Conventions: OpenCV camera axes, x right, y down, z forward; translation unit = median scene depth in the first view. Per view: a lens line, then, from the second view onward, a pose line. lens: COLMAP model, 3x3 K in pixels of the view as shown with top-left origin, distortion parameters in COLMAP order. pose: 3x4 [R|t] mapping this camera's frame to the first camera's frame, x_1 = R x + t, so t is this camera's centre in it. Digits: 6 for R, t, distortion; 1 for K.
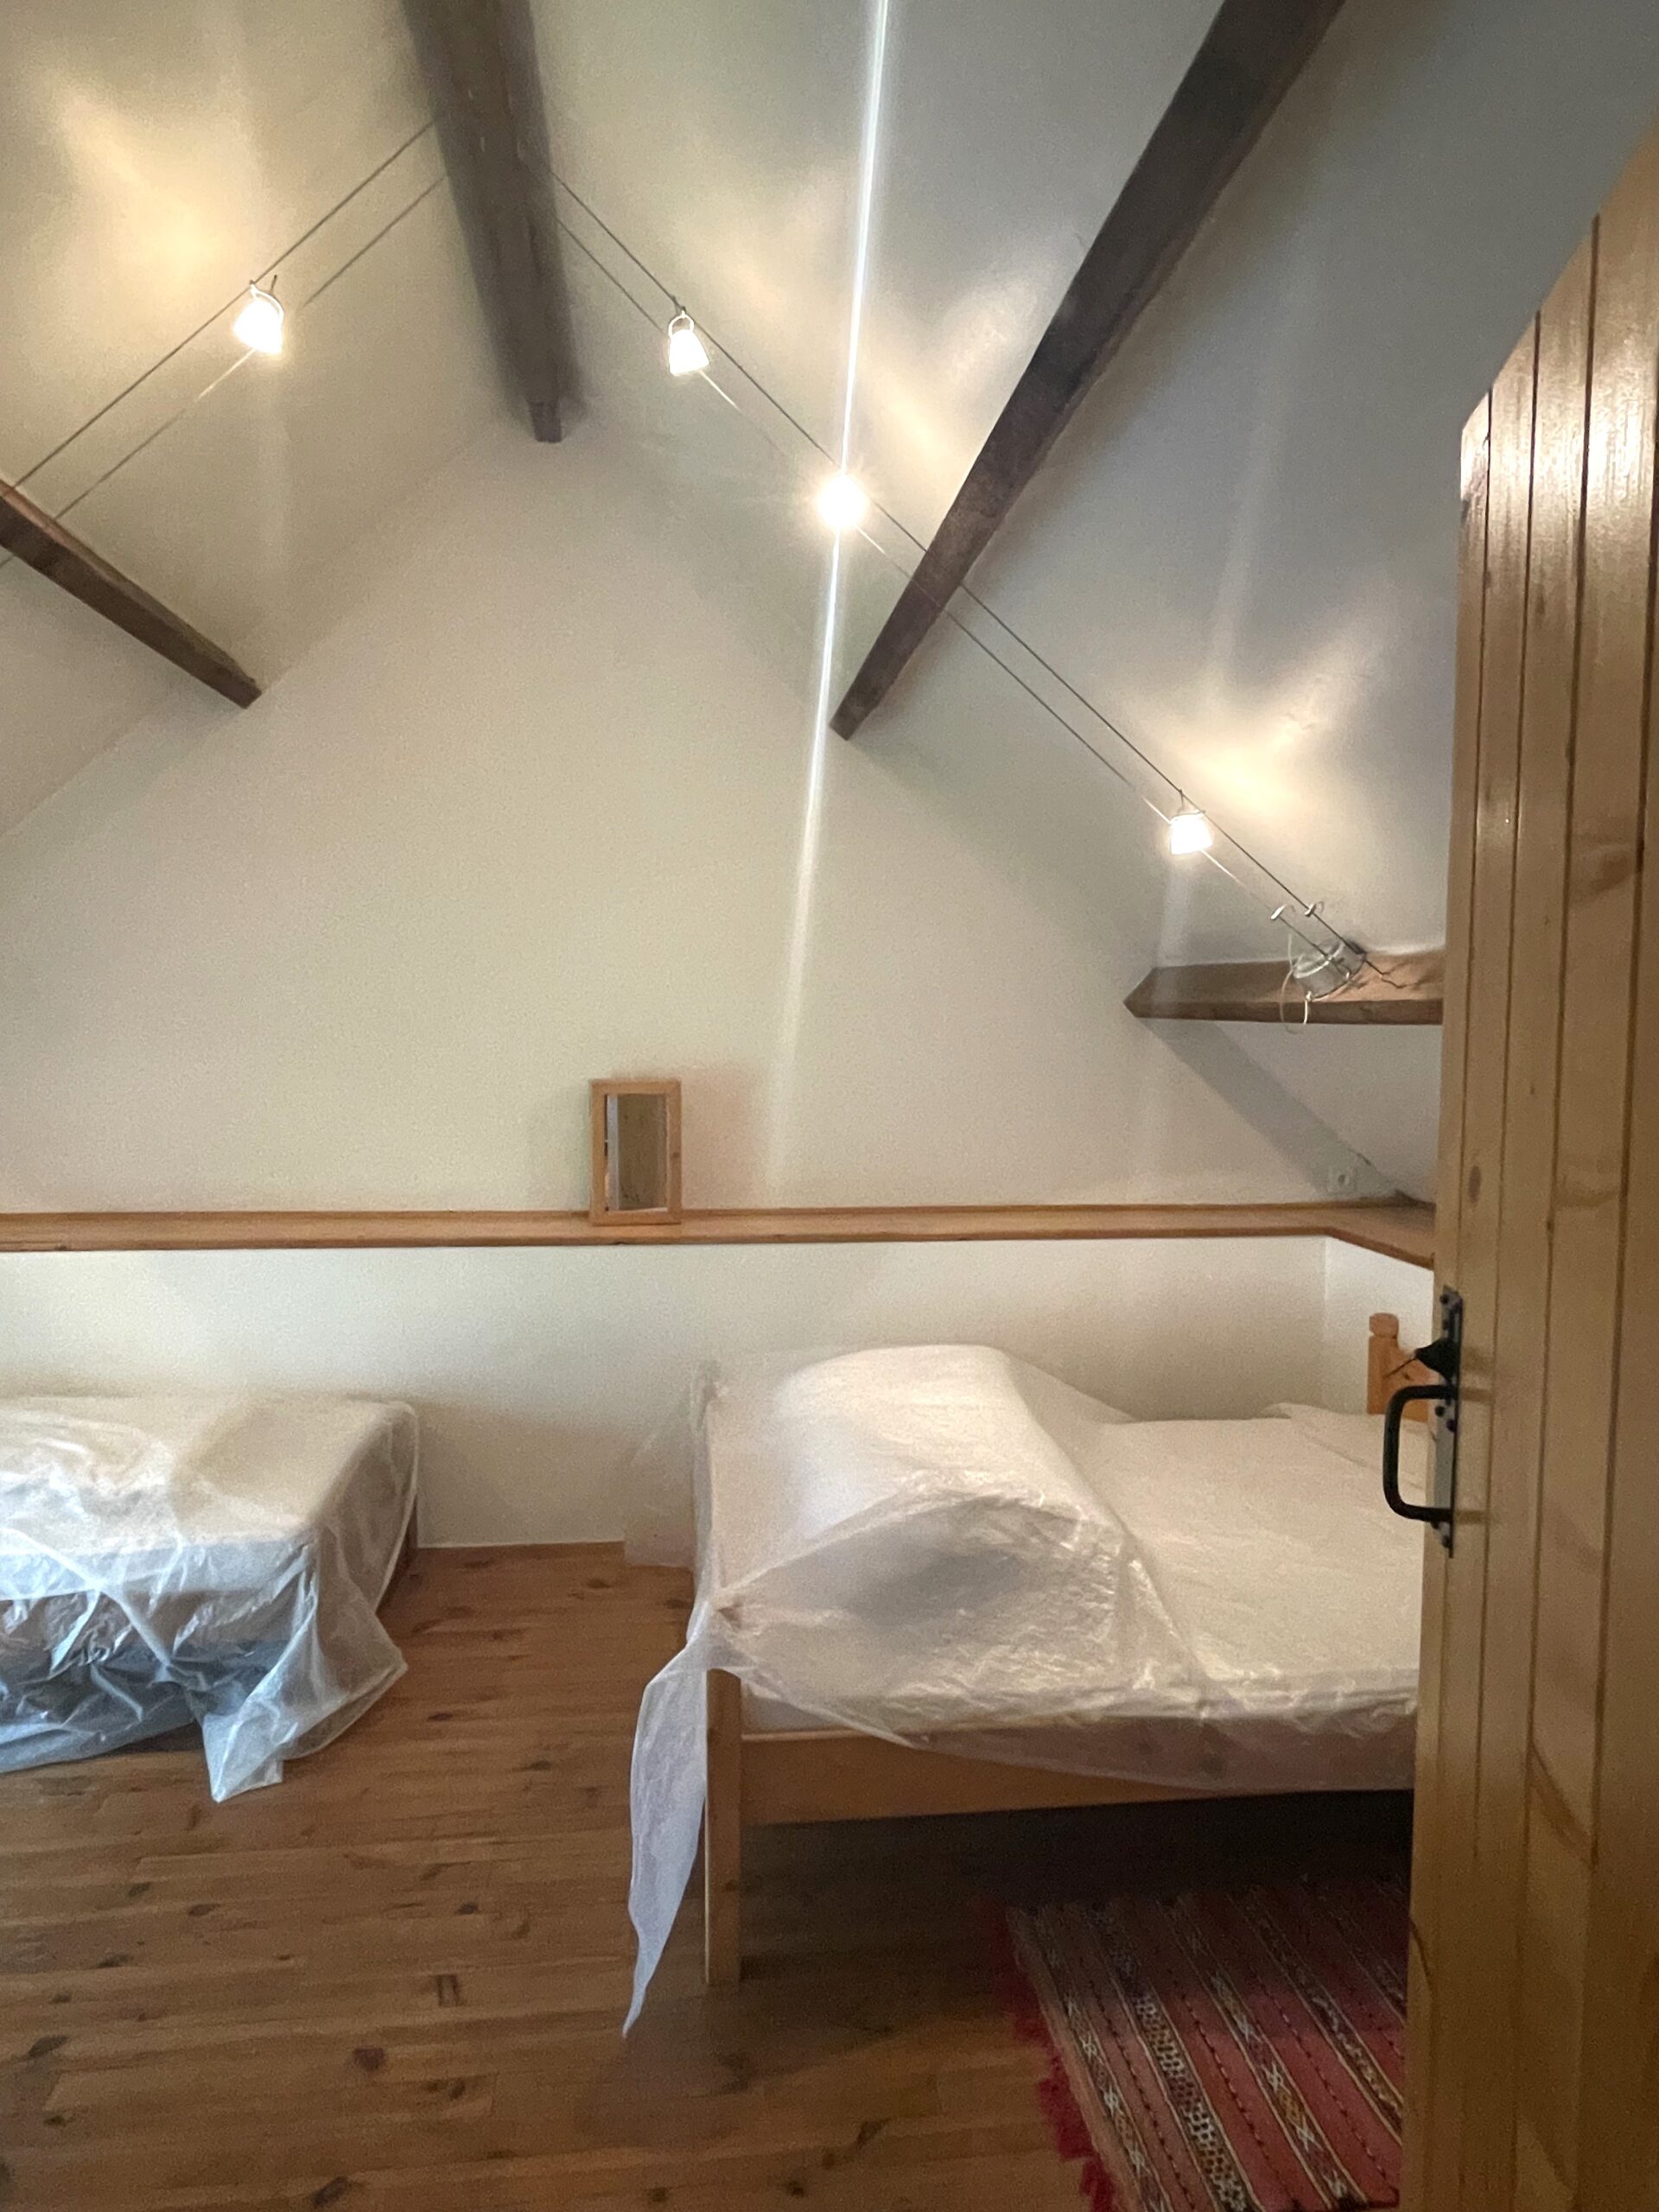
lens RADIAL K [[1279.5, 0, 829.5], [0, 1279.5, 1106.0], [0, 0, 1]] dist [-0.001709, 0.001823]
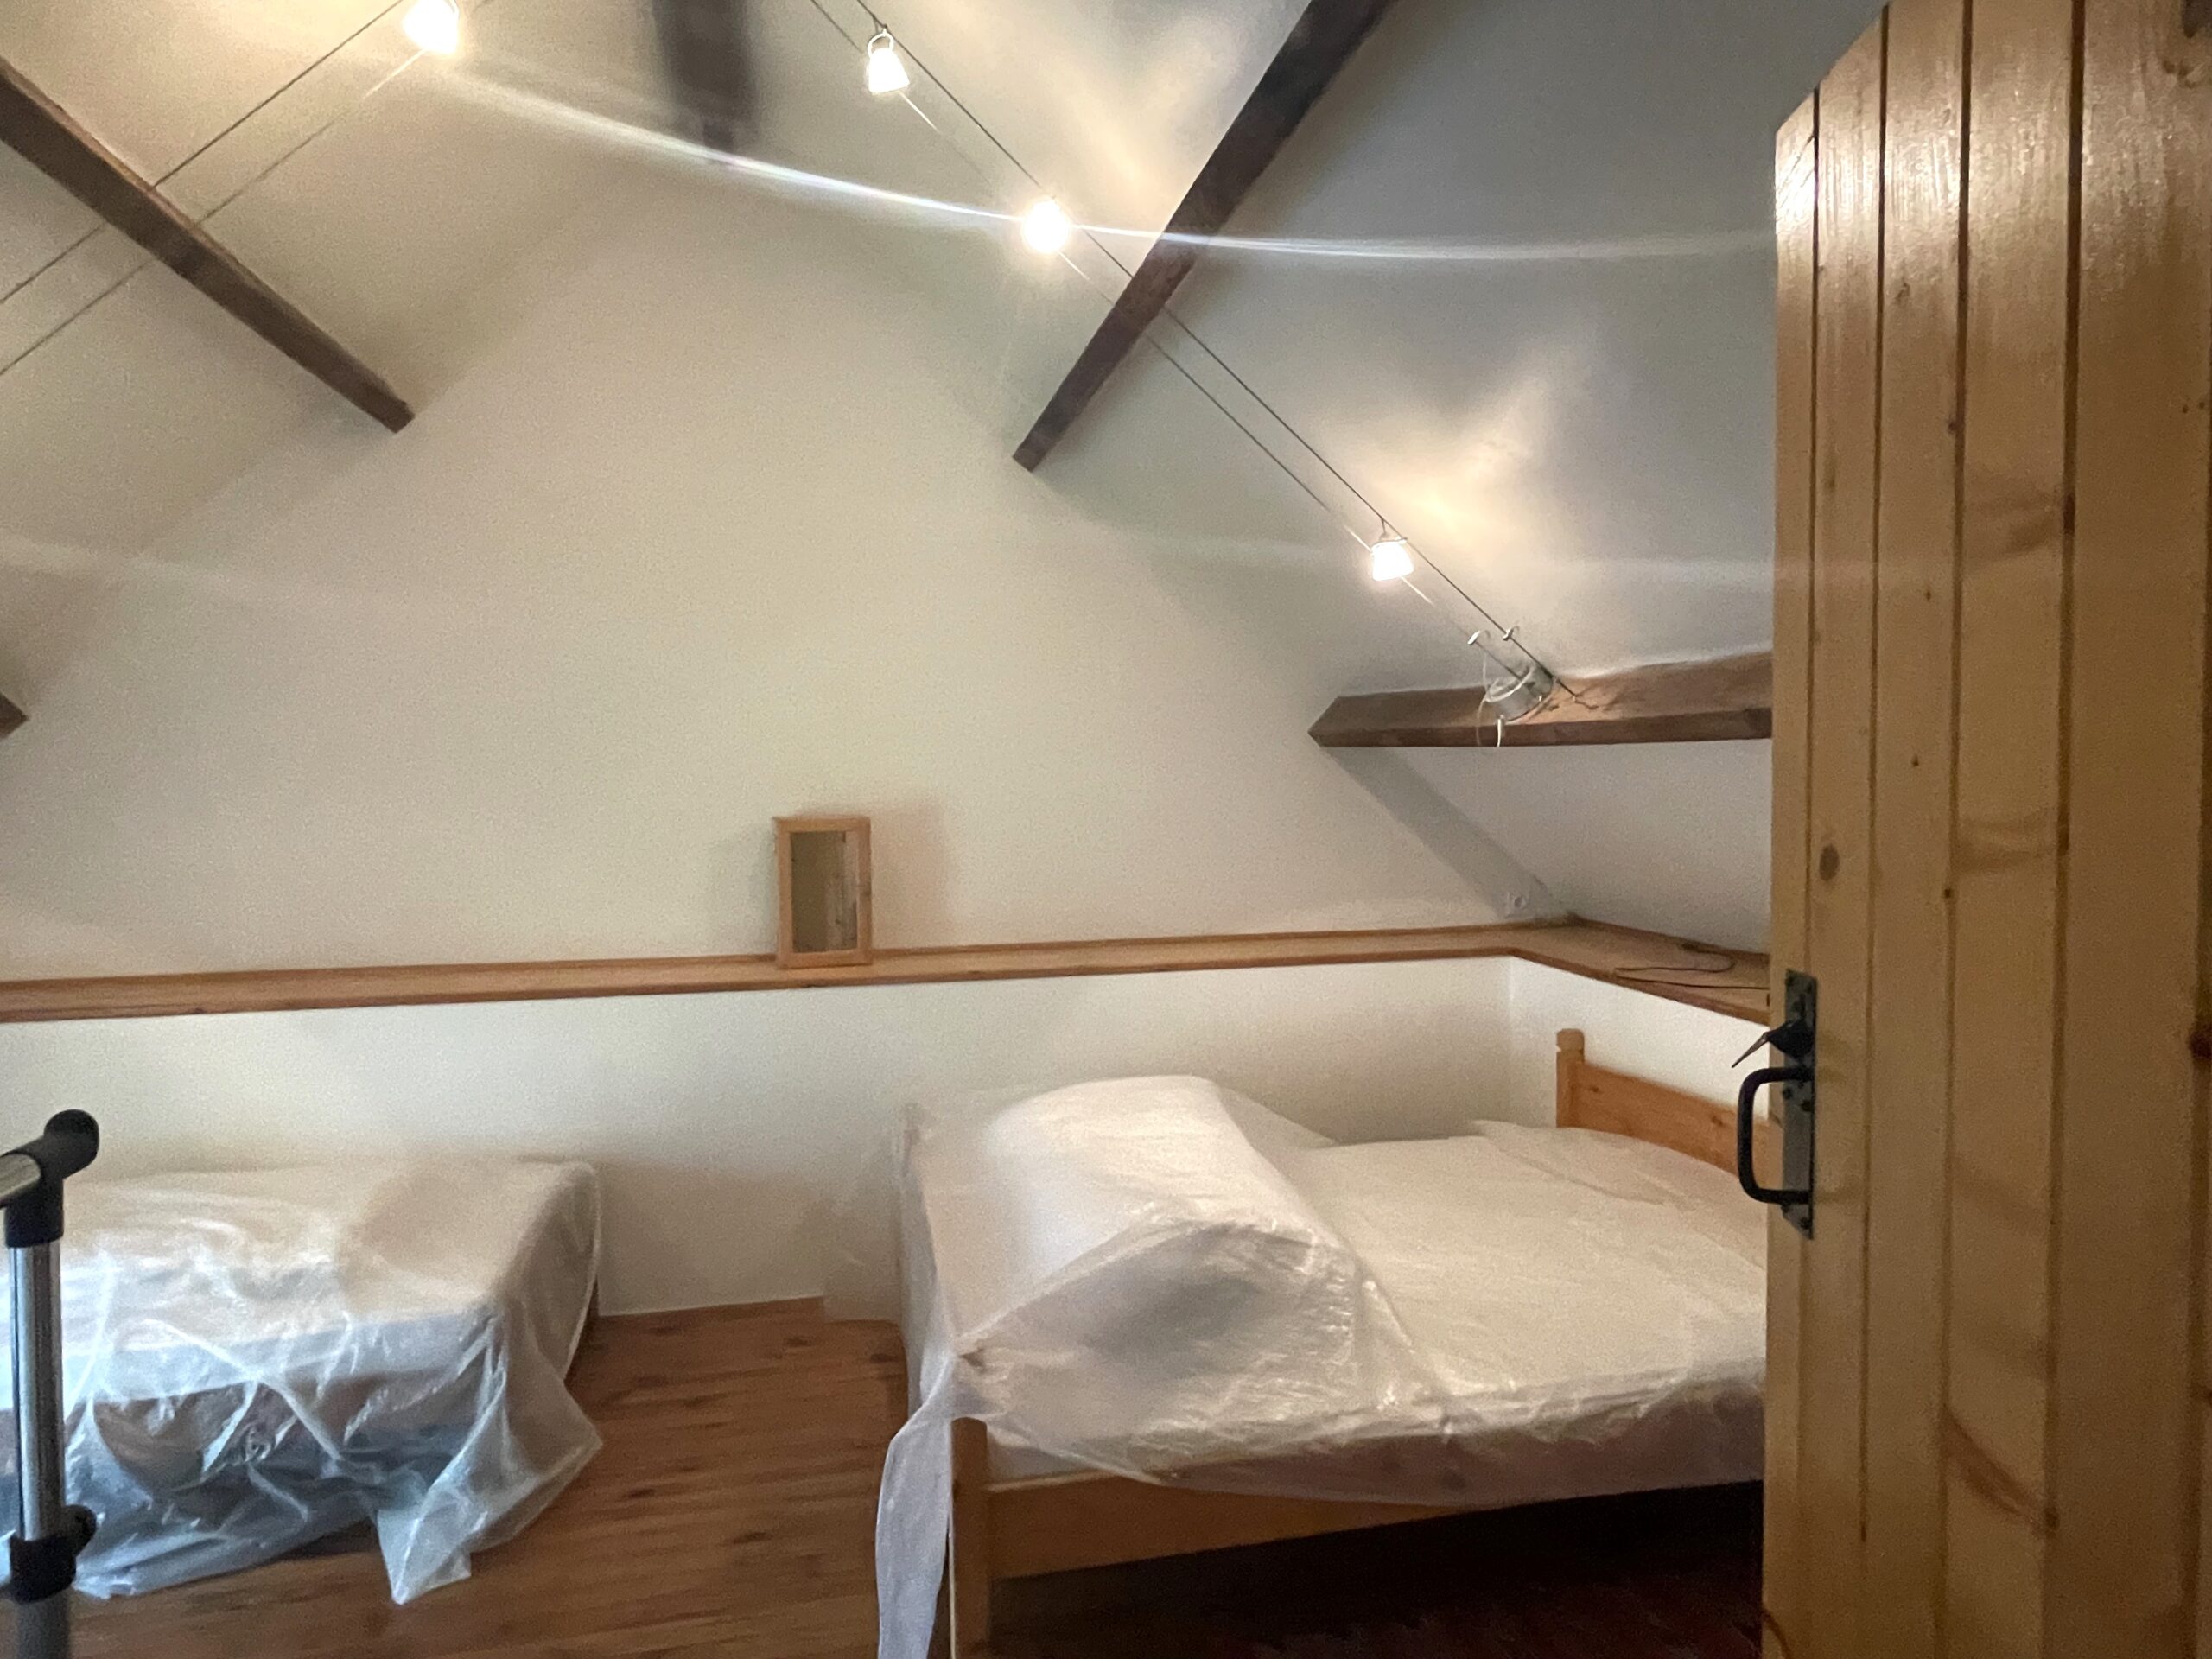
lens RADIAL K [[1279.5, 0, 1114.9], [0, 1279.5, 817.9], [0, 0, 1]] dist [-0.001709, 0.001823]
pose [[0.994171, -0.019817, 0.105978, -0.050905], [0.022358, 0.999489, -0.022835, 0.010998], [-0.105471, 0.025072, 0.994106, 0.016857]]
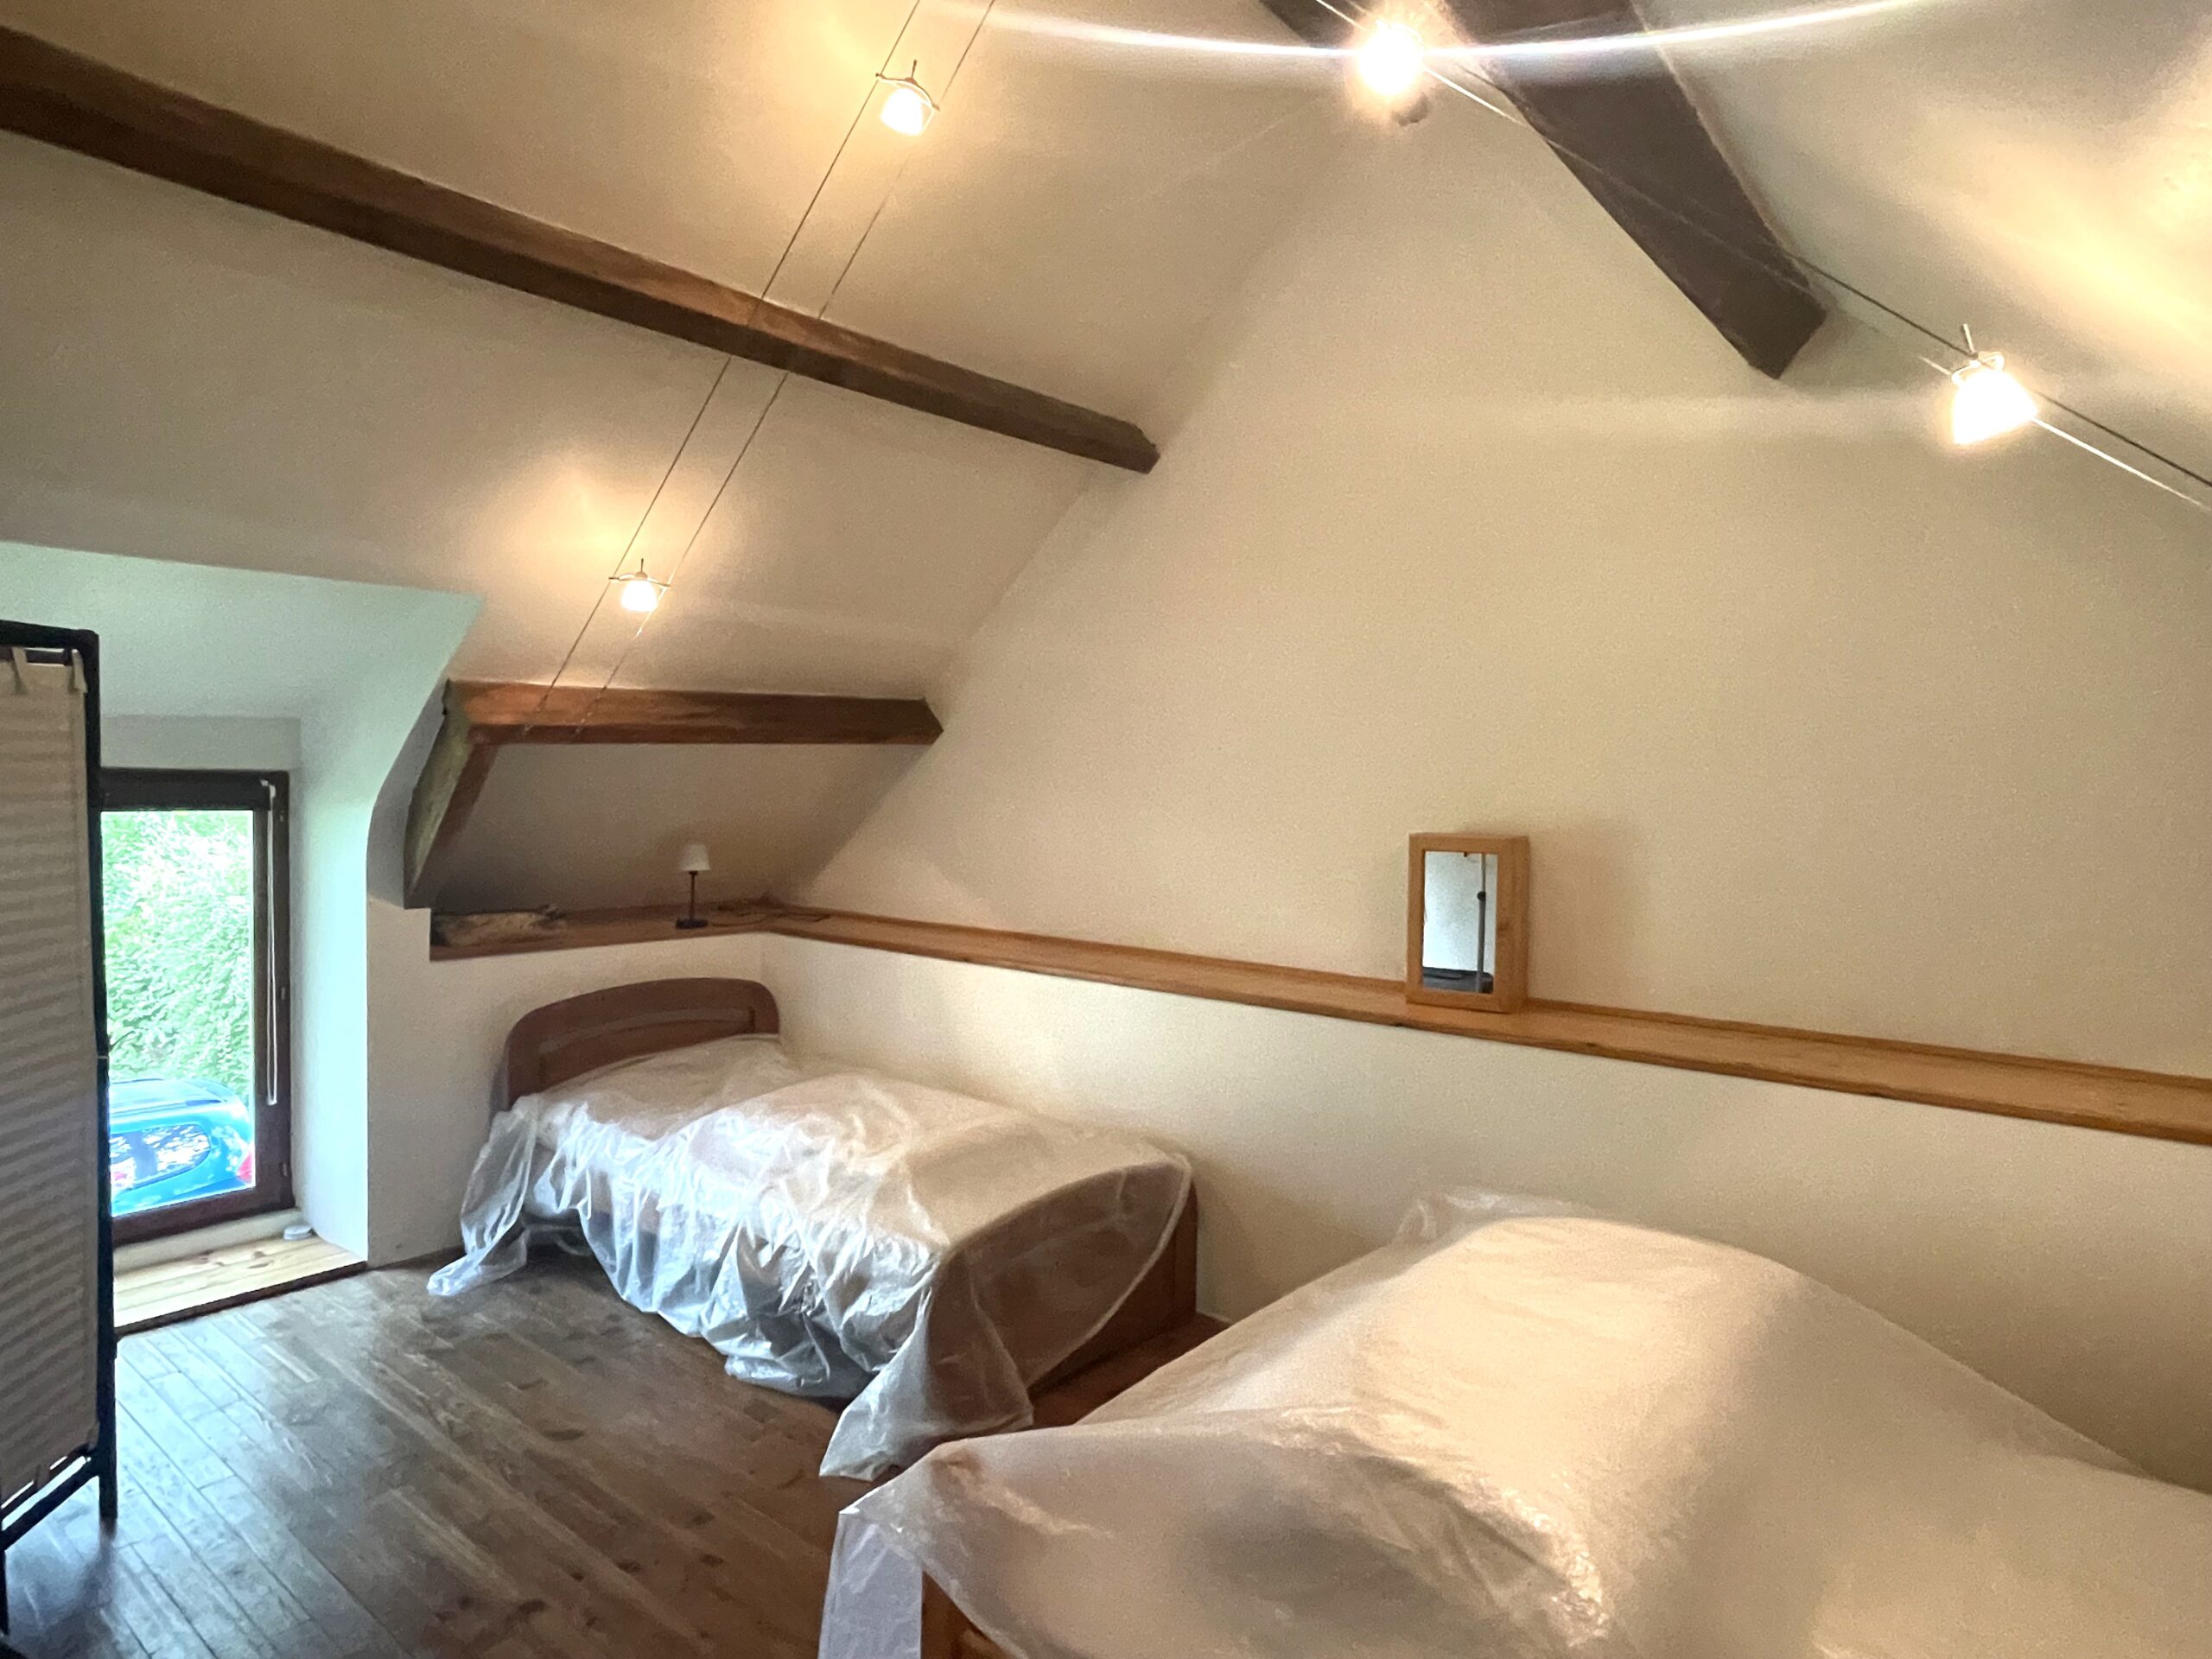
lens RADIAL K [[1279.5, 0, 1114.9], [0, 1279.5, 817.9], [0, 0, 1]] dist [-0.001709, 0.001823]
pose [[0.697023, 0.025611, -0.716591, 0.433267], [-0.056356, 0.998227, -0.019140, -0.003452], [0.714830, 0.053726, 0.697231, 0.376524]]
